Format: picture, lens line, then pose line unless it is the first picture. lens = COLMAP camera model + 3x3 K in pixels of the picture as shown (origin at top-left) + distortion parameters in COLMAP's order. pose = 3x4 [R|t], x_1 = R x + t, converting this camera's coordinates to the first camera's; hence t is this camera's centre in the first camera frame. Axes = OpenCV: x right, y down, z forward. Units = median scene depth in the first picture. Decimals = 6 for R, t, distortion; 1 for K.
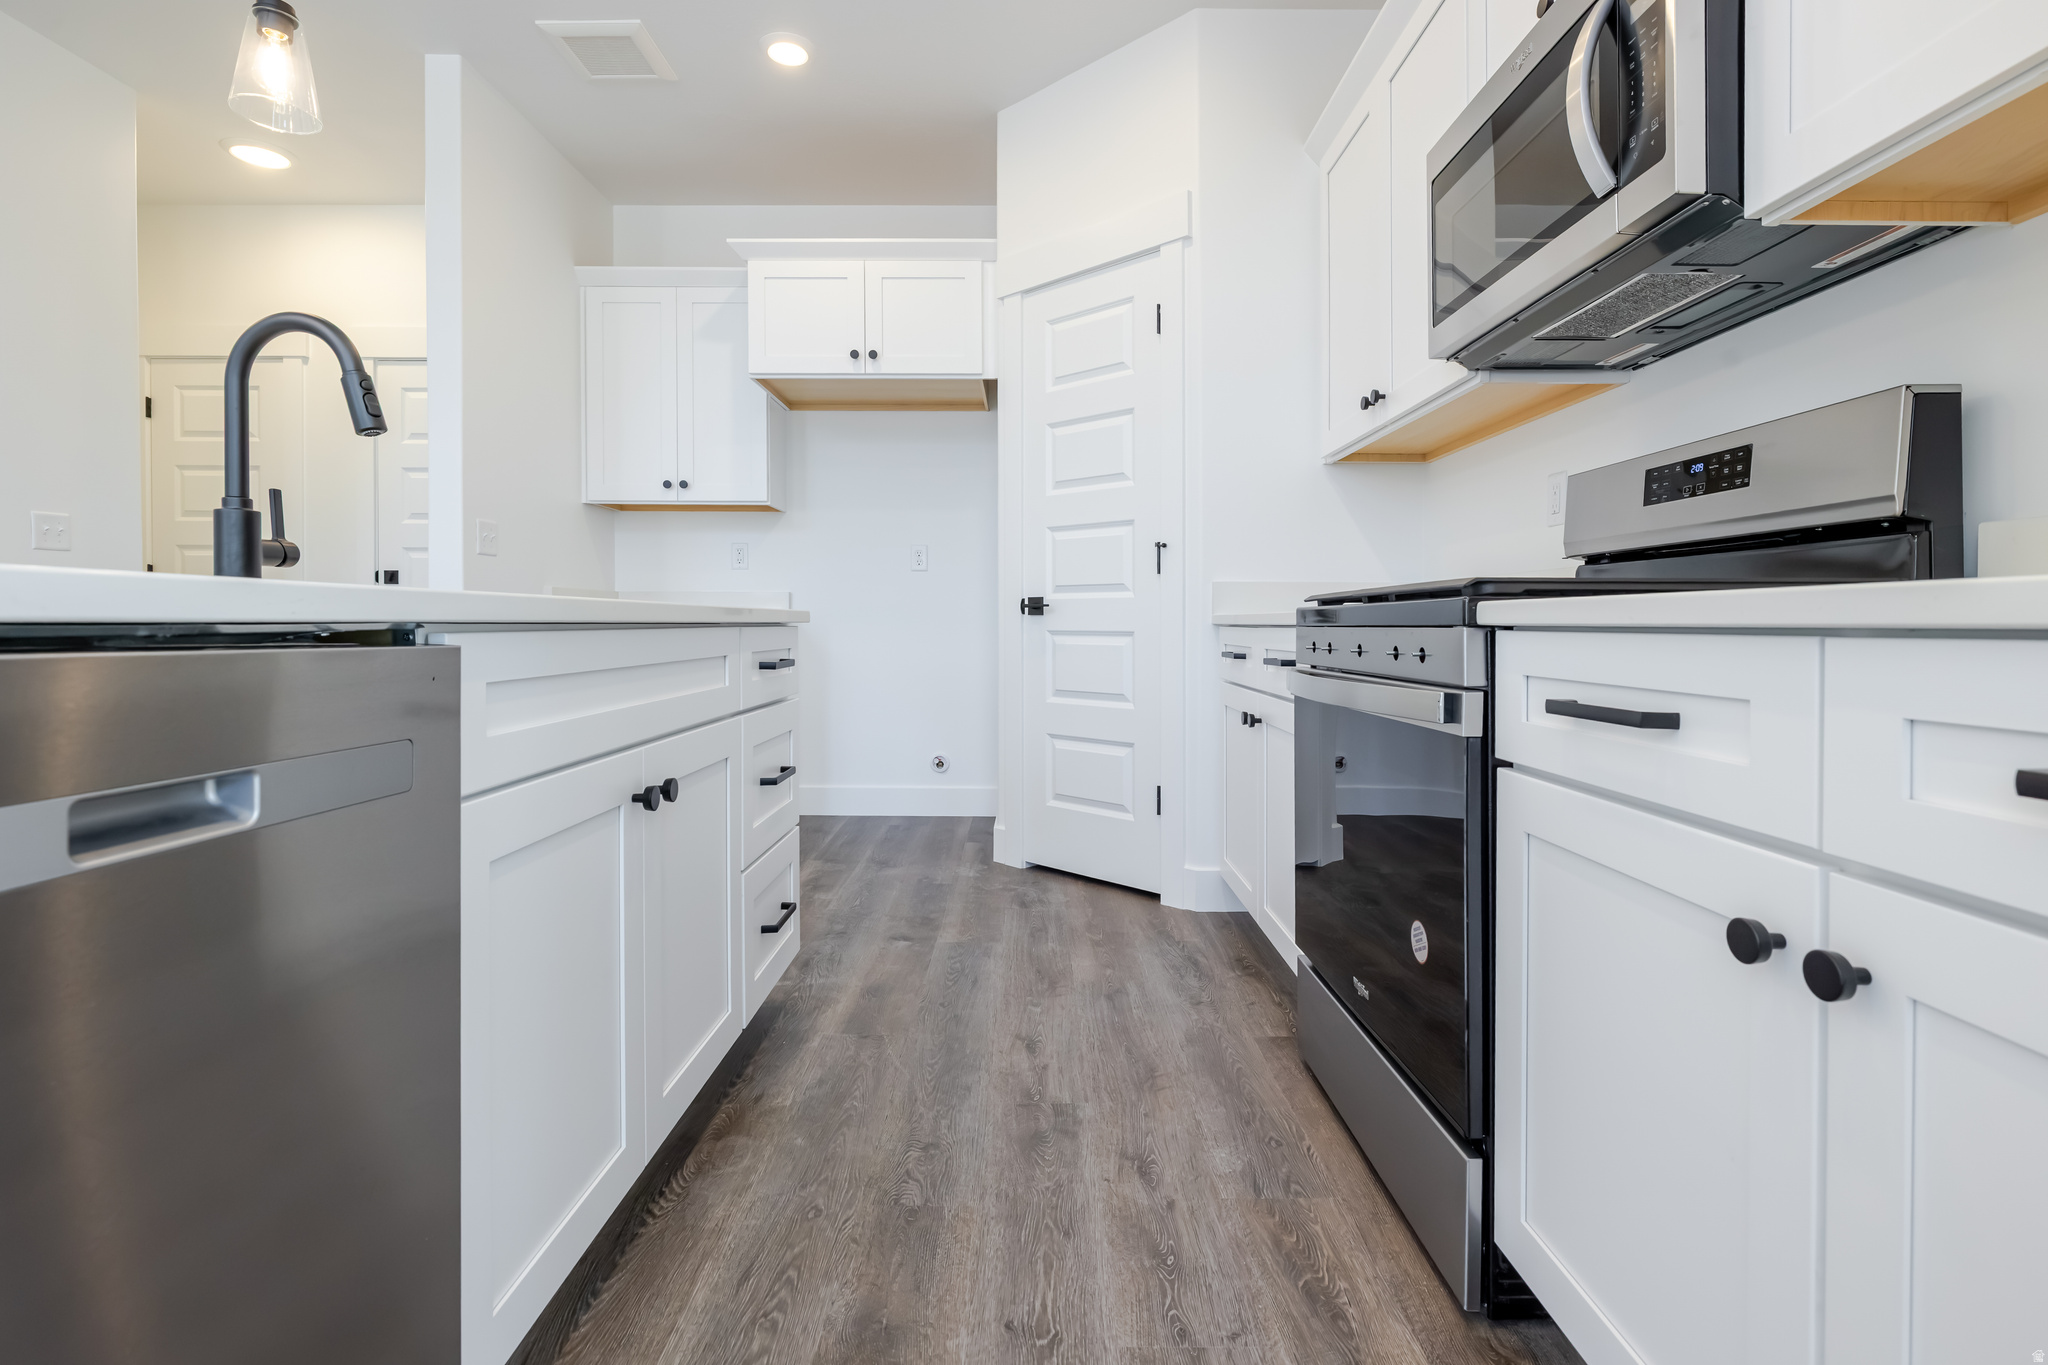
lens RADIAL K [[977.6, 0, 1023.6], [0, 977.6, 624.0], [0, 0, 1]] dist [-0.004301, -0.000531]
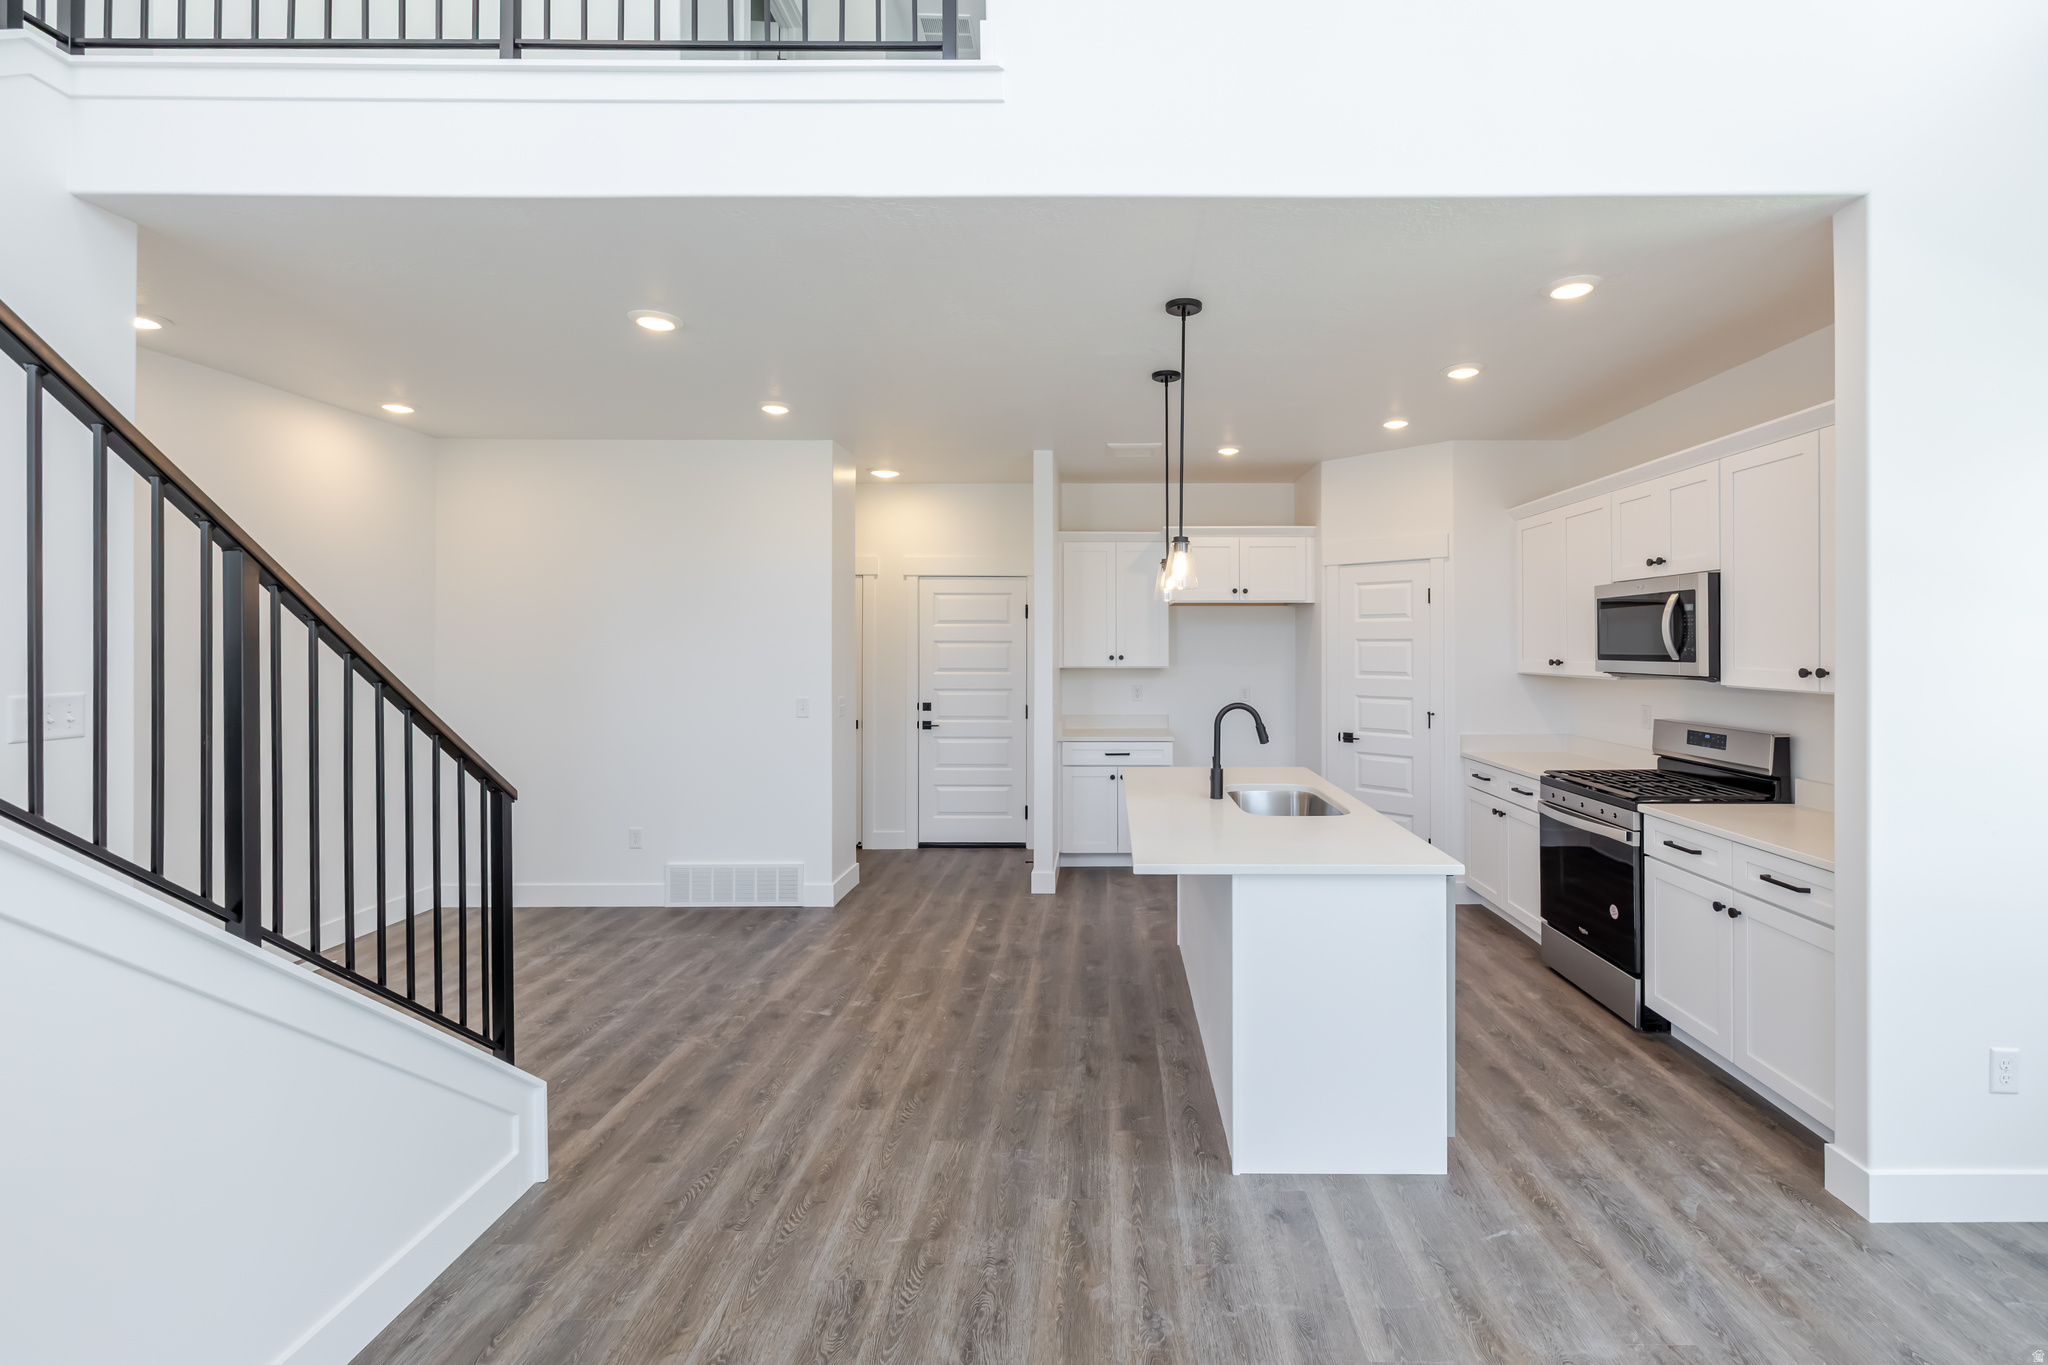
lens RADIAL K [[893.8, 0, 1108.8], [0, 893.8, 646.1], [0, 0, 1]] dist [0.003265, 0.000114]
pose [[0.999956, -0.004258, 0.008321, -0.791254], [0.004266, 0.999991, -0.000890, -0.334179], [-0.008317, 0.000925, 0.999965, -1.175225]]
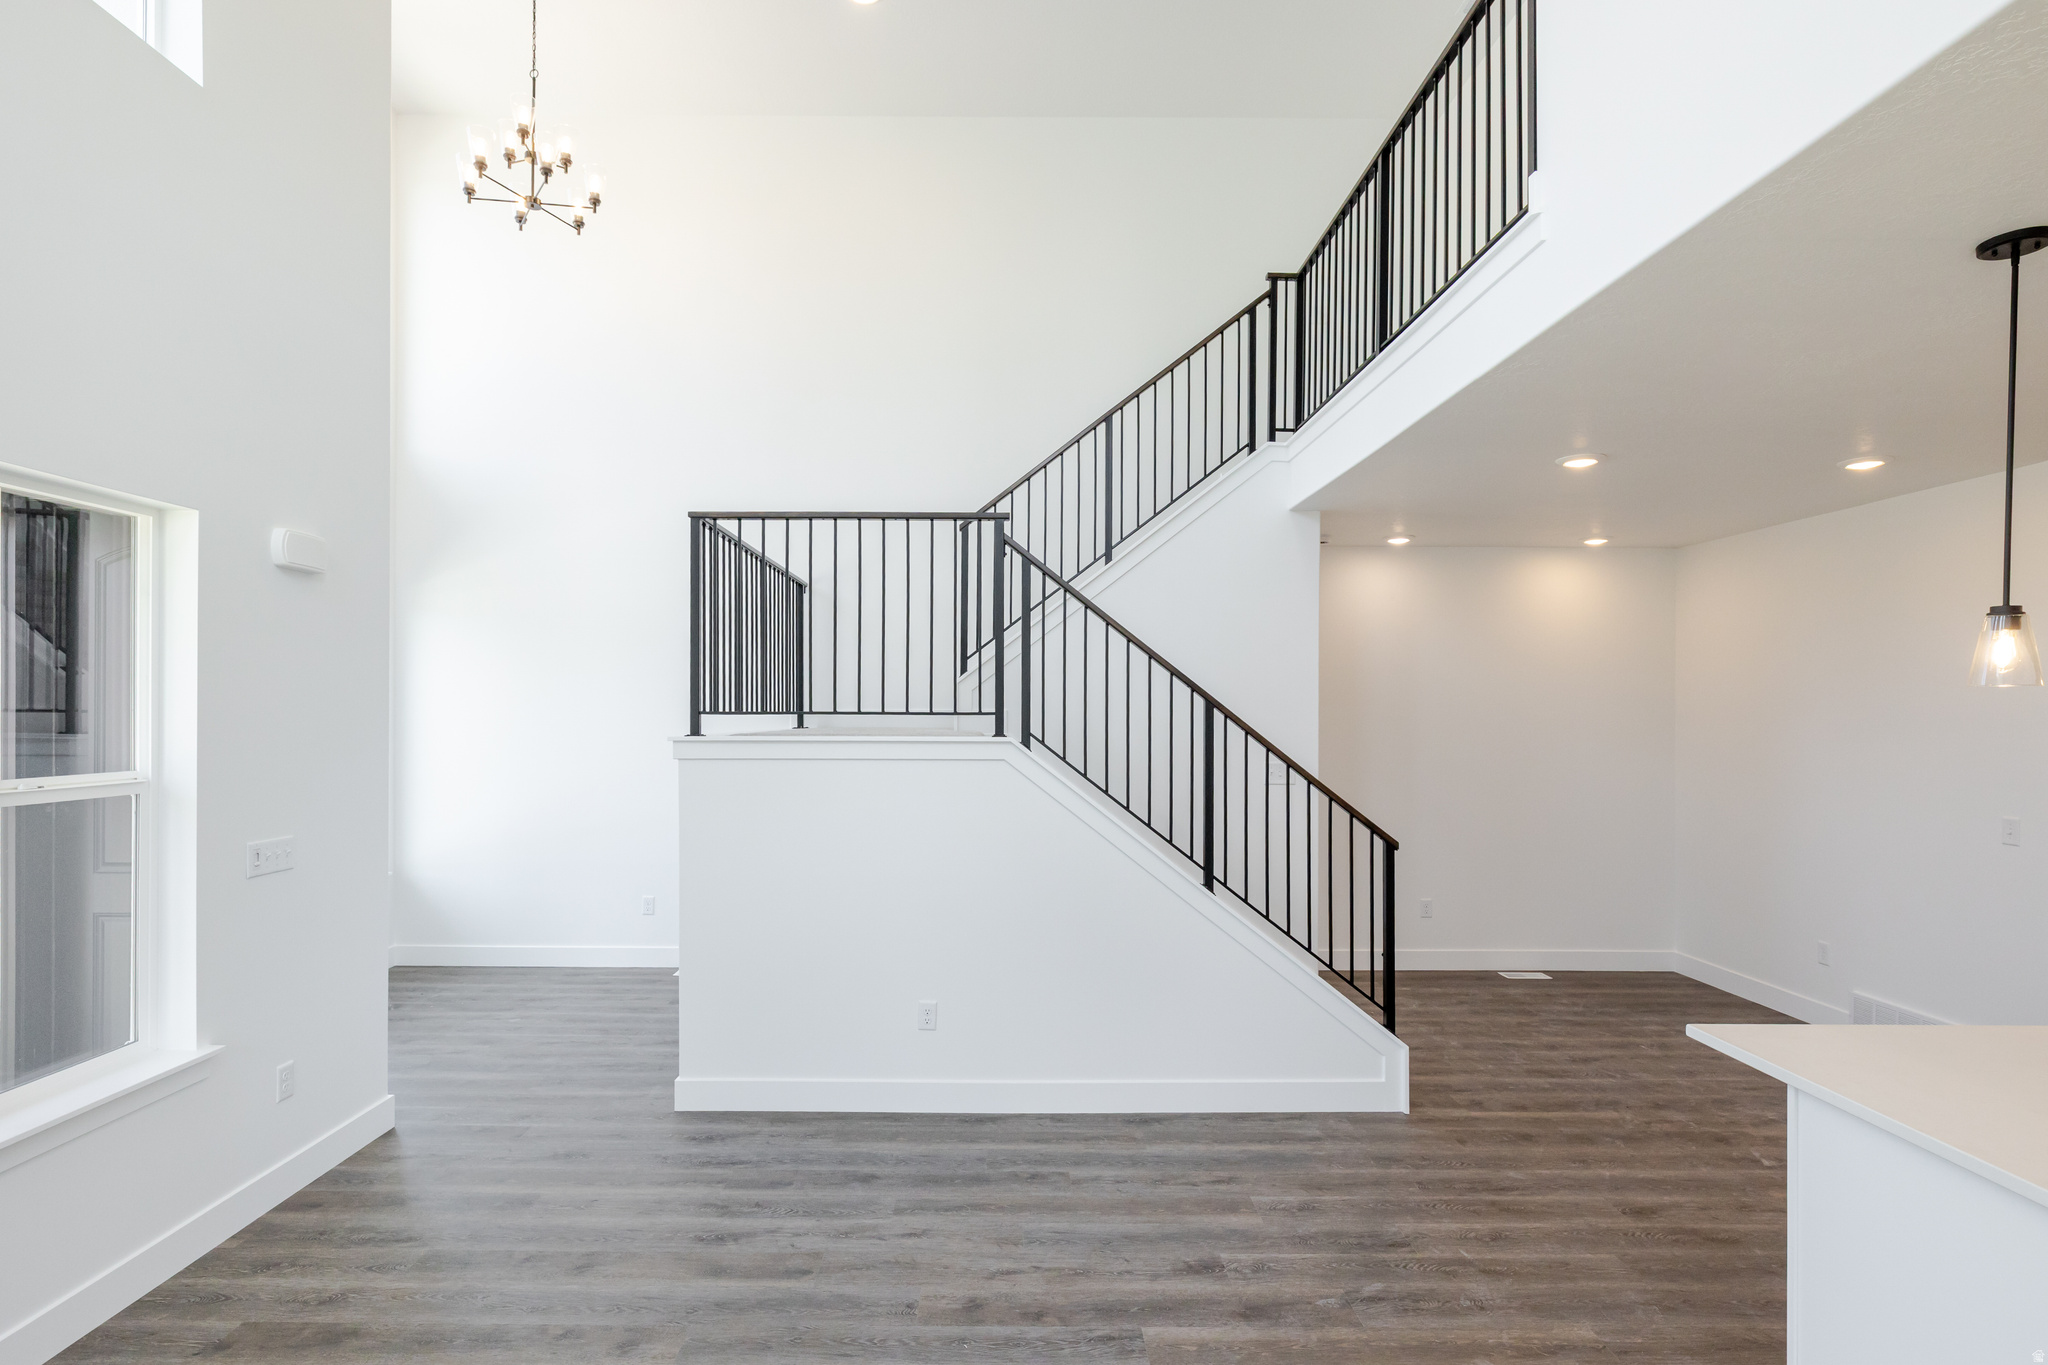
lens RADIAL K [[1004.0, 0, 1017.0], [0, 1004.0, 710.6], [0, 0, 1]] dist [0.000859, 0.000418]
pose [[0.020635, -0.004872, -0.999775, 0.490455], [-0.009408, 0.999943, -0.005067, -0.392957], [0.999743, 0.009511, 0.020588, -0.741984]]
